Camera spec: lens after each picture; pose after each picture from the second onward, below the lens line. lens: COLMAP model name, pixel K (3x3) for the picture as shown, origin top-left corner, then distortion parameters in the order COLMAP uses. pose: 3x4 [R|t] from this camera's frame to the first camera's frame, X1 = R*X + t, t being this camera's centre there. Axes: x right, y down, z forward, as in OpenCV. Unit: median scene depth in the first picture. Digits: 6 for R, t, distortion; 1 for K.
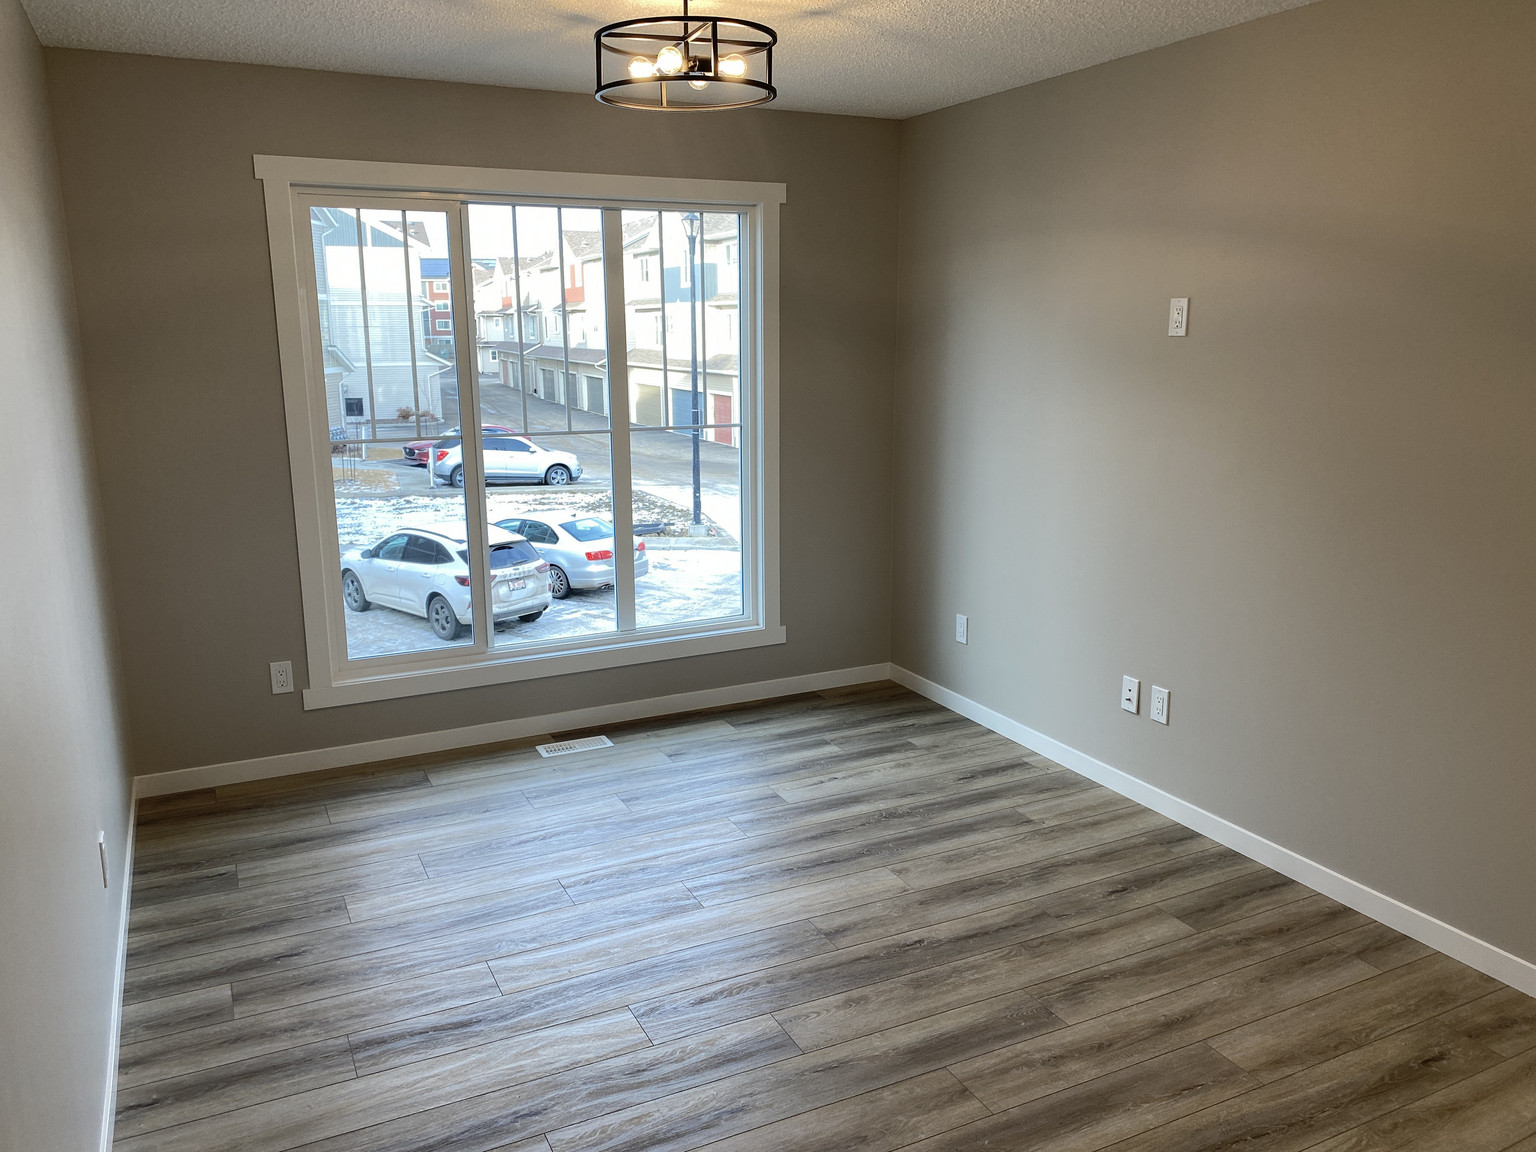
lens RADIAL K [[1188.5, 0, 752.3], [0, 1188.5, 577.4], [0, 0, 1]] dist [0.001953, -0.001476]
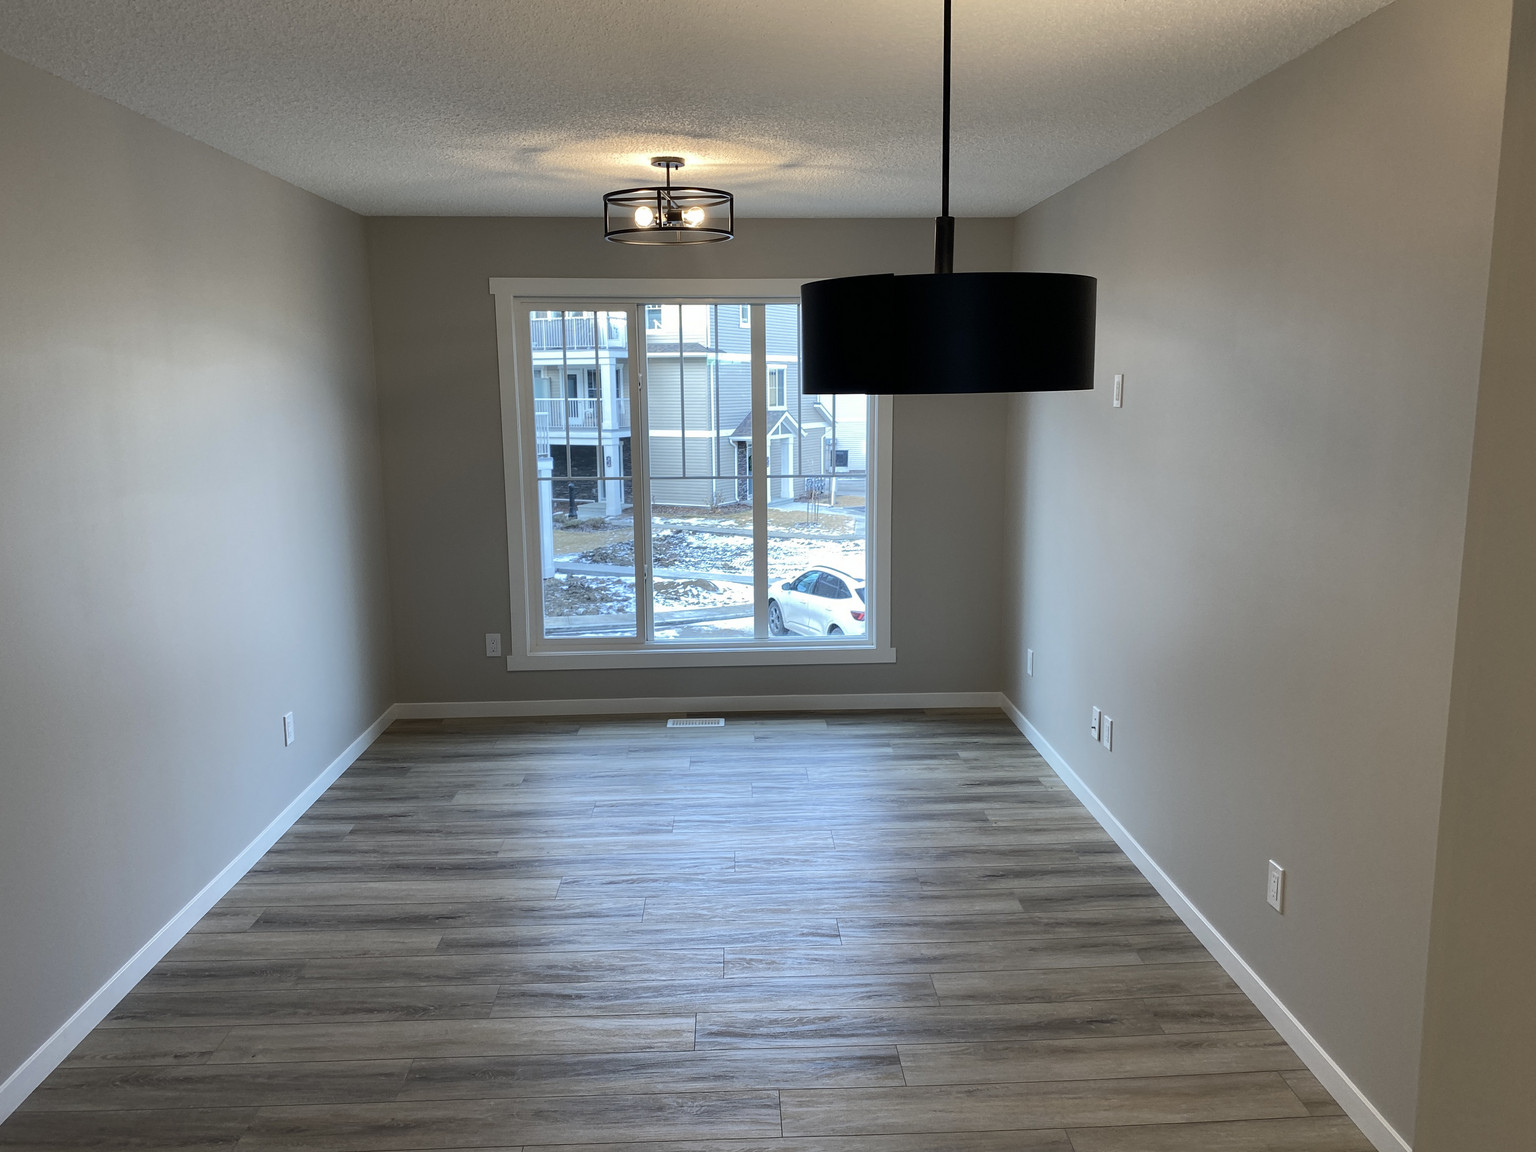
lens RADIAL K [[1161.7, 0, 768.0], [0, 1161.7, 576.0], [0, 0, 1]] dist [-0.000982, -0.003549]
pose [[0.918967, 0.066678, -0.388657, 0.412487], [-0.084150, 0.996057, -0.028086, 0.014363], [0.385252, 0.058516, 0.920954, -0.130507]]
